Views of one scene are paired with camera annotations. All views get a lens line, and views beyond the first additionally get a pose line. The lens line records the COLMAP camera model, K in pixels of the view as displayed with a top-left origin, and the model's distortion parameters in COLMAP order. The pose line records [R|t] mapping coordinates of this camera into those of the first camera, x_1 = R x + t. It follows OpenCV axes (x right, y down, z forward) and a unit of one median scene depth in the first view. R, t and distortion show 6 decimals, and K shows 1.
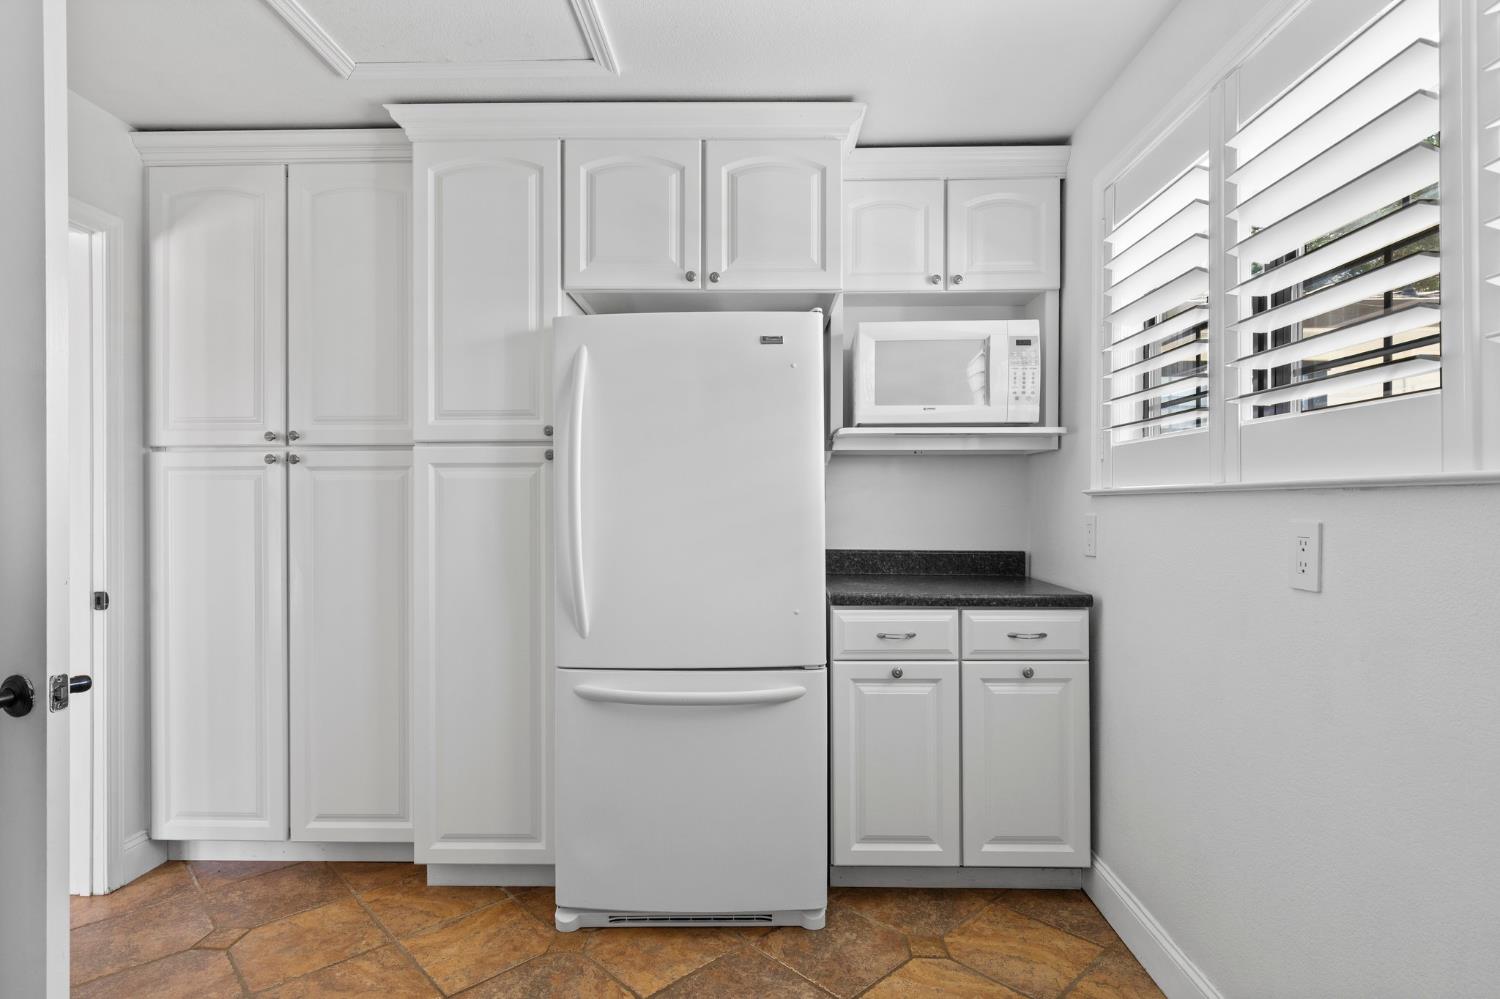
lens RADIAL K [[779.8, 0, 742.9], [0, 779.8, 501.0], [0, 0, 1]] dist [-0.001413, 0.000783]
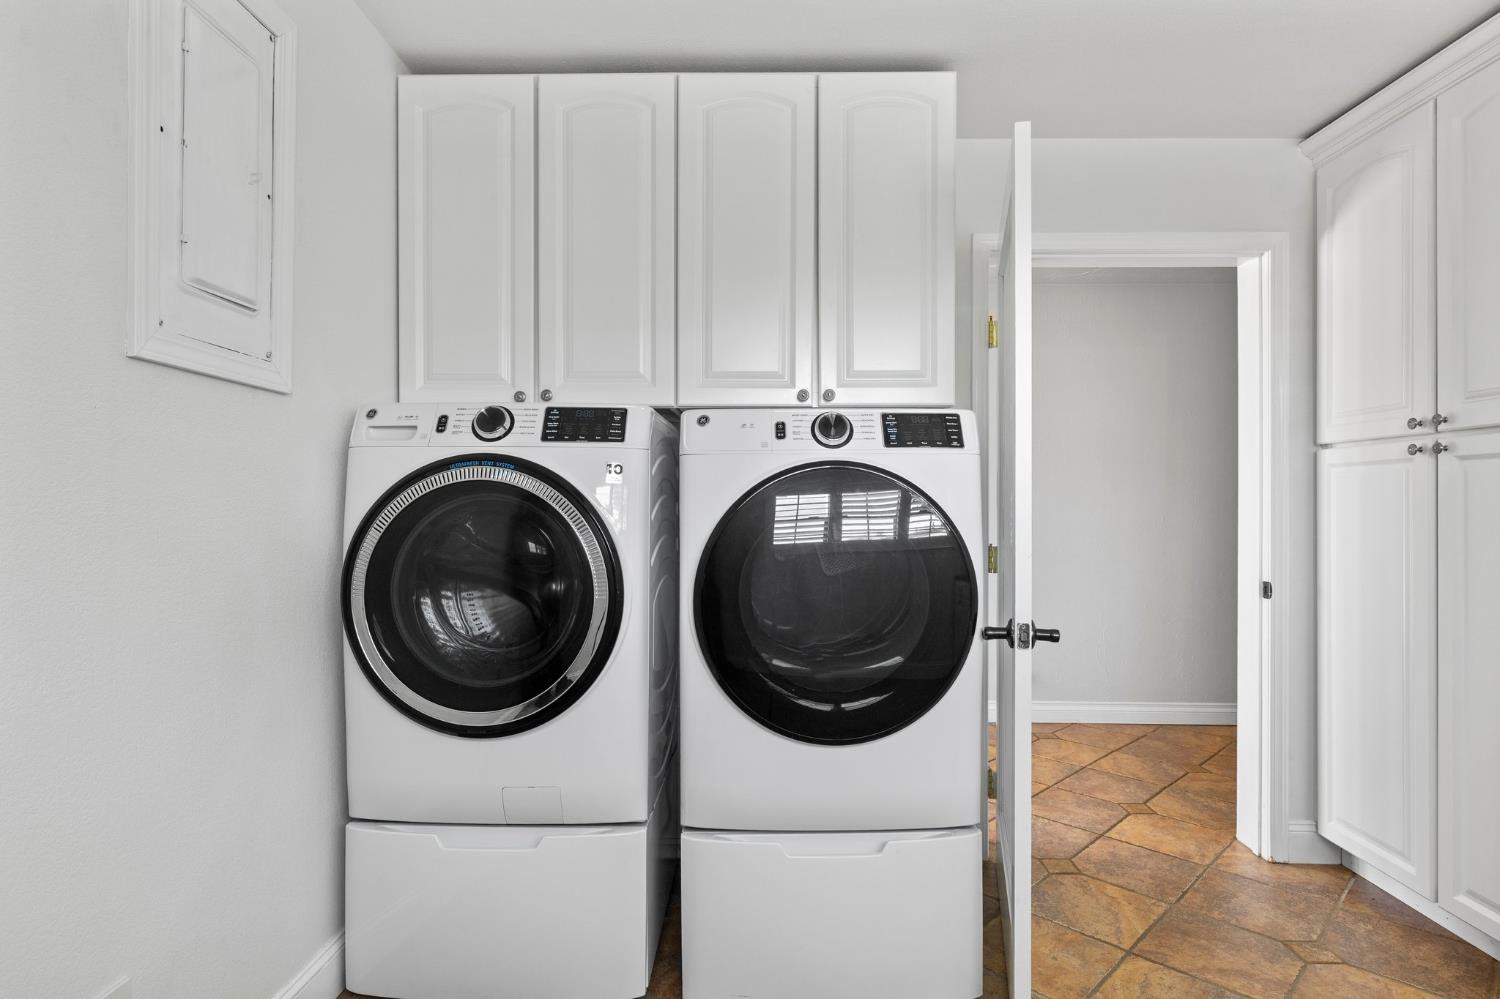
lens RADIAL K [[779.8, 0, 740.4], [0, 779.8, 500.6], [0, 0, 1]] dist [-0.001413, 0.000783]
pose [[0.007162, 0.000029, -0.999974, 0.251896], [-0.000700, 1.000000, 0.000024, 0.002983], [0.999974, 0.000700, 0.007162, 0.247708]]
